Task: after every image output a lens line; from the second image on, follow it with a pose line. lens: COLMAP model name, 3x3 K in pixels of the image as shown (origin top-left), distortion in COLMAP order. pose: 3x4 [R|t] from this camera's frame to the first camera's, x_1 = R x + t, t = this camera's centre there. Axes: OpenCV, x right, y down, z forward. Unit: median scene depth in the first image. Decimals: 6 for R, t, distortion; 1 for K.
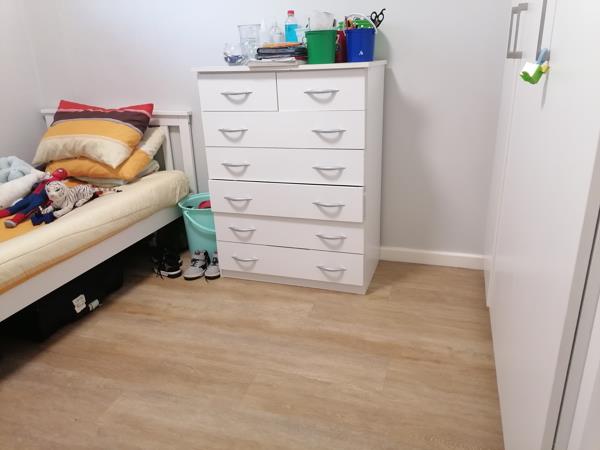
lens RADIAL K [[449.4, 0, 303.2], [0, 449.4, 226.9], [0, 0, 1]] dist [0.051608, -0.046310]
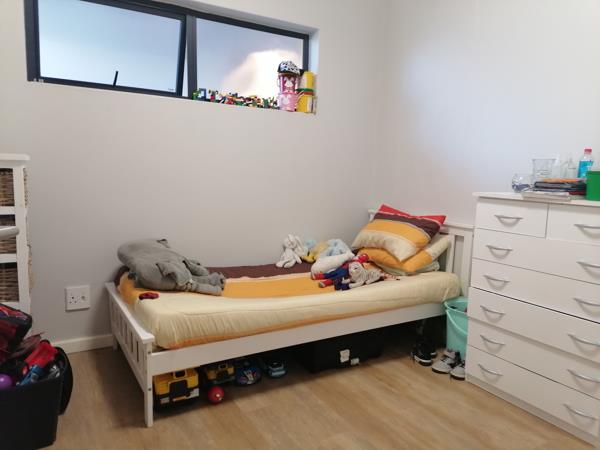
lens RADIAL K [[449.4, 0, 300.3], [0, 449.4, 223.9], [0, 0, 1]] dist [0.051608, -0.046310]
pose [[0.745676, 0.138398, -0.651777, 0.188653], [-0.283190, 0.951273, -0.121995, 0.002646], [0.603135, 0.275545, 0.748534, -0.137651]]
